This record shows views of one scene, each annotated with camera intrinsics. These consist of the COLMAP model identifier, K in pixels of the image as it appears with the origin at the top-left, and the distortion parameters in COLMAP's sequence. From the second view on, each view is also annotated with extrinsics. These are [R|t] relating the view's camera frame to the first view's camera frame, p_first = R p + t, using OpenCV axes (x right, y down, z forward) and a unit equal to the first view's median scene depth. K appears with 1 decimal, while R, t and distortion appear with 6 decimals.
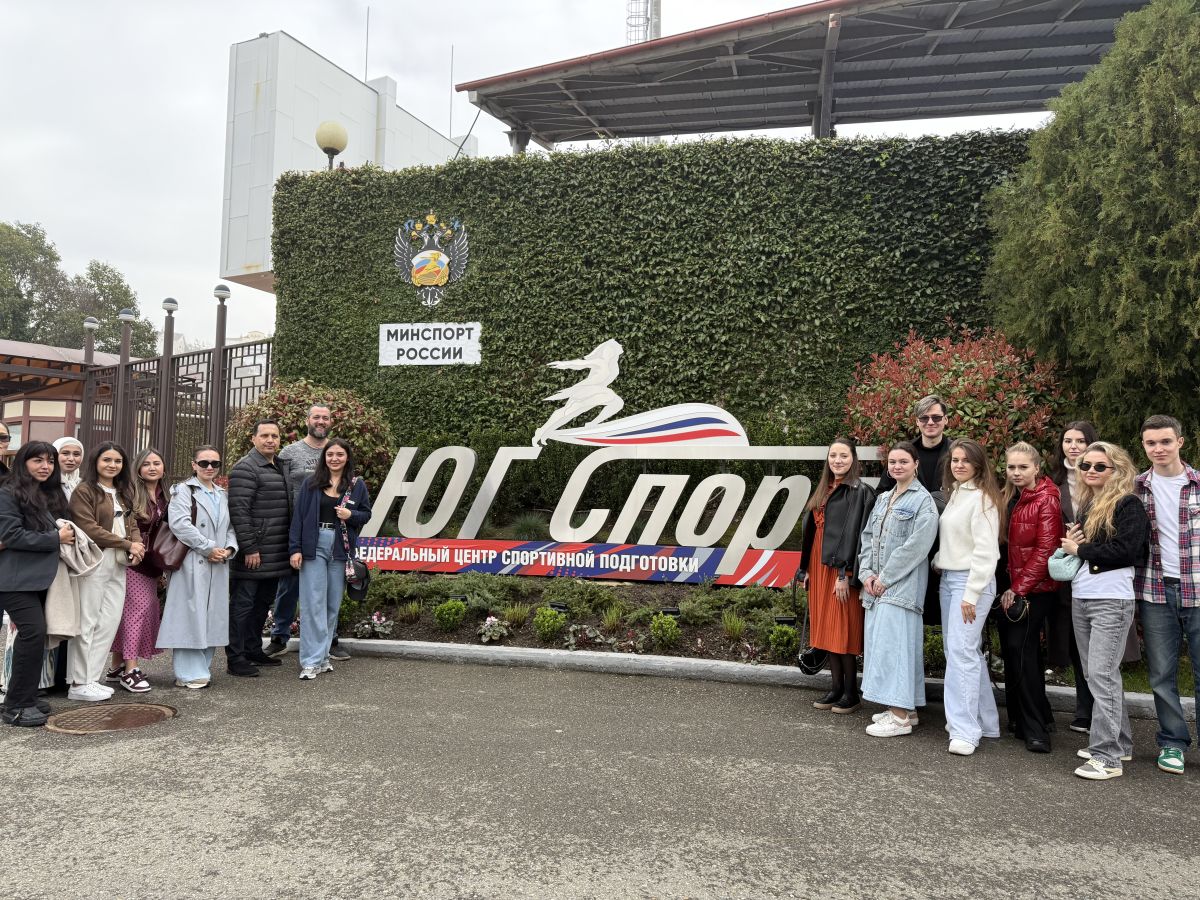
lens RADIAL K [[841.7, 0, 600.0], [0, 841.7, 450.0], [0, 0, 1]] dist [0.138109, -0.000104]
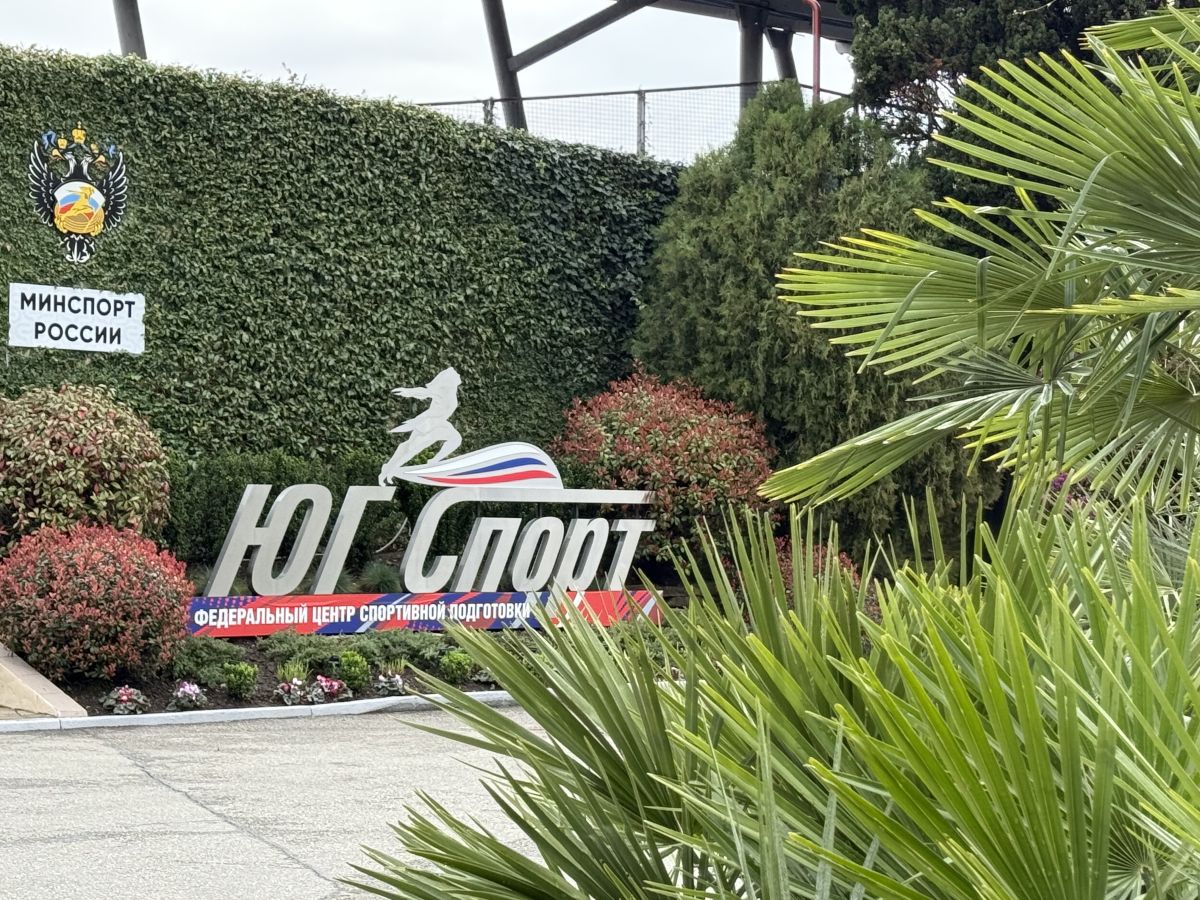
lens RADIAL K [[2705.0, 0, 600.0], [0, 2705.0, 450.0], [0, 0, 1]] dist [0.223714, -0.137383]
pose [[0.520218, 0.008459, 0.853992, -2.055796], [-0.052320, 0.998388, 0.021981, -0.099645], [-0.852429, -0.056116, 0.519822, -0.561311]]
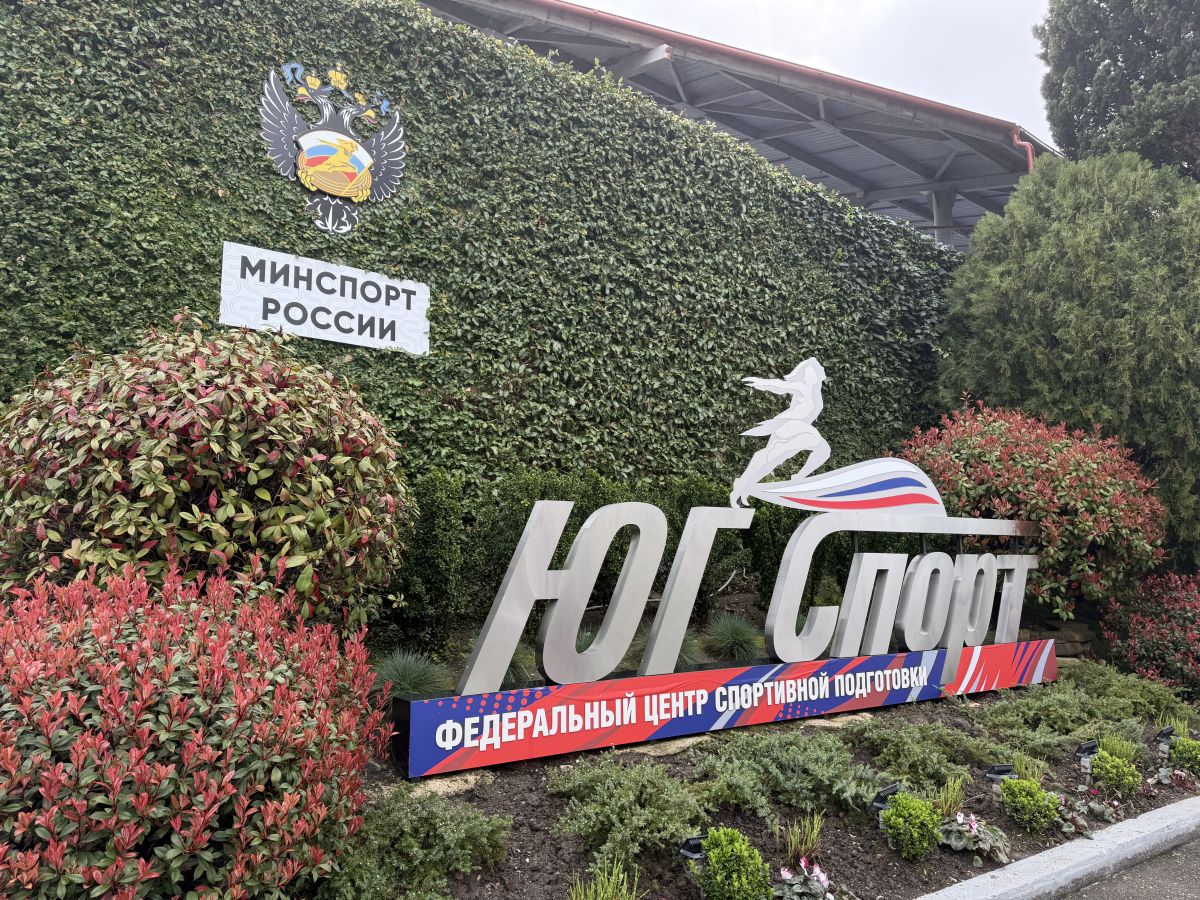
lens RADIAL K [[831.4, 0, 600.0], [0, 831.4, 450.0], [0, 0, 1]] dist [0.140259, -0.259152]
pose [[0.646937, 0.081815, 0.758142, -0.533824], [-0.025497, 0.995992, -0.085725, 0.007635], [-0.762117, 0.036128, 0.646431, 0.595168]]
